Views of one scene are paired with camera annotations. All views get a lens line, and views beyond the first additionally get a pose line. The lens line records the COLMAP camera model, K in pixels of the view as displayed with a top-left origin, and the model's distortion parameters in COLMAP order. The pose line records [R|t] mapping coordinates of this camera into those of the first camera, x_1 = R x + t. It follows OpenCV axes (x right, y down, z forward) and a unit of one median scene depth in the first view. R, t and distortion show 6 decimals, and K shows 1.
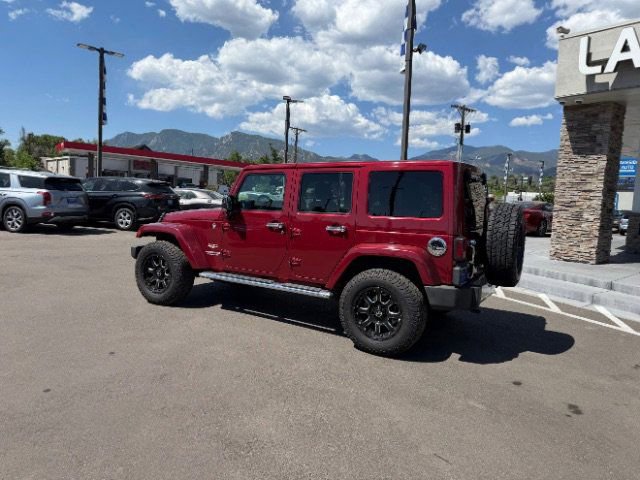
lens RADIAL K [[449.2, 0, 318.9], [0, 449.2, 226.6], [0, 0, 1]] dist [-0.000489, -0.005560]
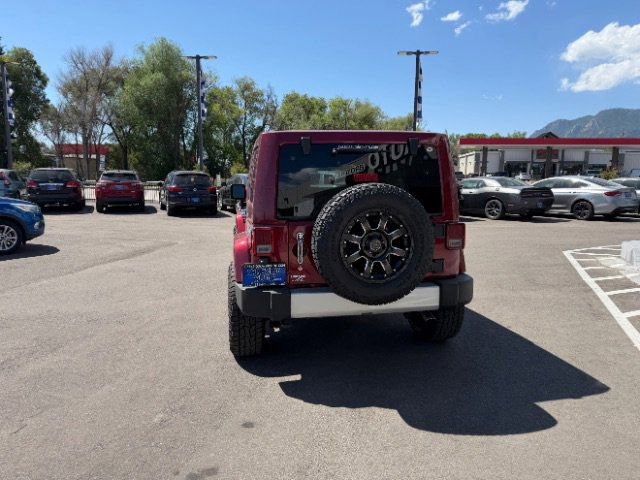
lens RADIAL K [[448.0, 0, 318.6], [0, 448.0, 236.1], [0, 0, 1]] dist [0.013843, -0.022619]
pose [[0.641734, 0.045537, -0.765574, 0.540795], [-0.014916, 0.998788, 0.046905, -0.000152], [0.766782, -0.018681, 0.641635, 0.311468]]
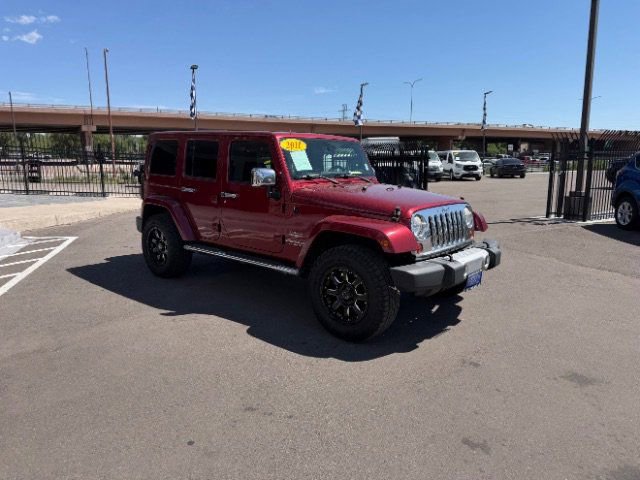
lens RADIAL K [[452.4, 0, 320.0], [0, 452.4, 240.0], [0, 0, 1]] dist [0.004880, -0.007003]
pose [[-0.981260, -0.087189, 0.171834, -0.202251], [-0.043474, 0.968954, 0.243390, -0.115027], [-0.187720, 0.231359, -0.954586, 1.493789]]
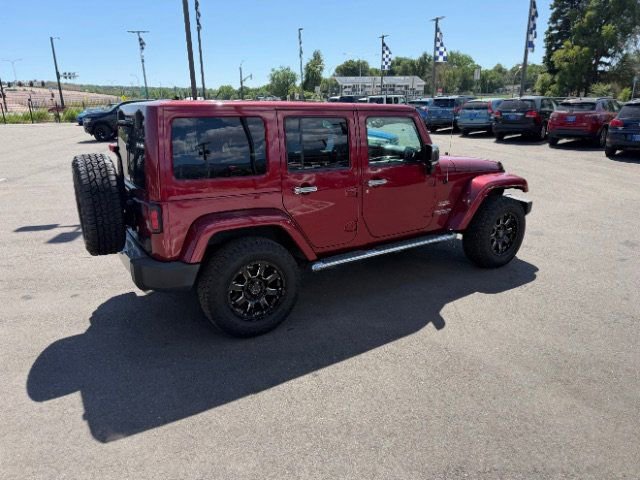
lens RADIAL K [[449.1, 0, 318.6], [0, 449.1, 241.6], [0, 0, 1]] dist [0.000055, -0.005544]
pose [[-0.478930, 0.216000, -0.850864, 0.577092], [-0.061184, 0.958685, 0.277811, -0.091551], [0.875718, 0.185111, -0.445927, 1.068865]]
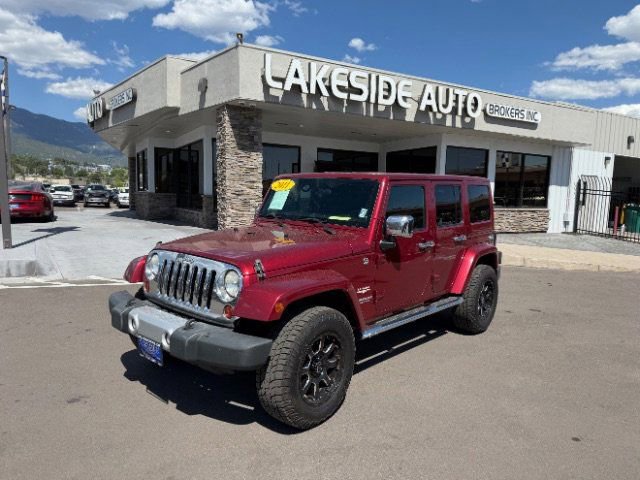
lens RADIAL K [[452.4, 0, 320.0], [0, 452.4, 240.0], [0, 0, 1]] dist [0.004880, -0.007003]
pose [[0.187432, -0.141554, 0.972025, -0.673139], [0.043230, 0.989792, 0.135806, -0.095650], [-0.981326, 0.016566, 0.191638, 0.690798]]
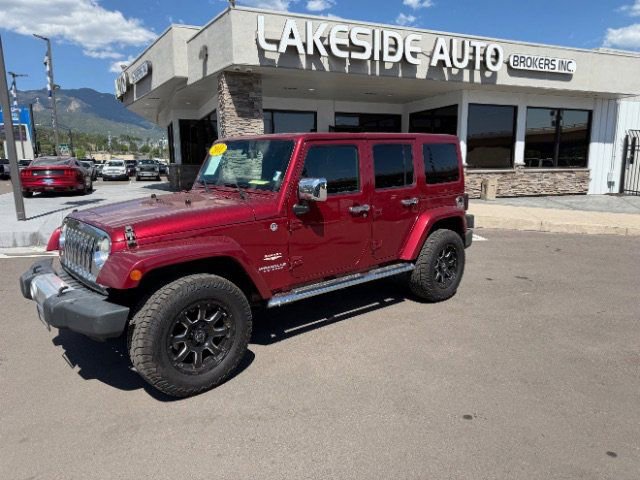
lens RADIAL K [[449.1, 0, 318.6], [0, 449.1, 241.6], [0, 0, 1]] dist [0.000055, -0.005544]
pose [[0.300719, -0.216093, 0.928909, -0.608567], [0.079089, 0.976288, 0.201511, -0.078321], [-0.950428, 0.012869, 0.310679, 0.543676]]
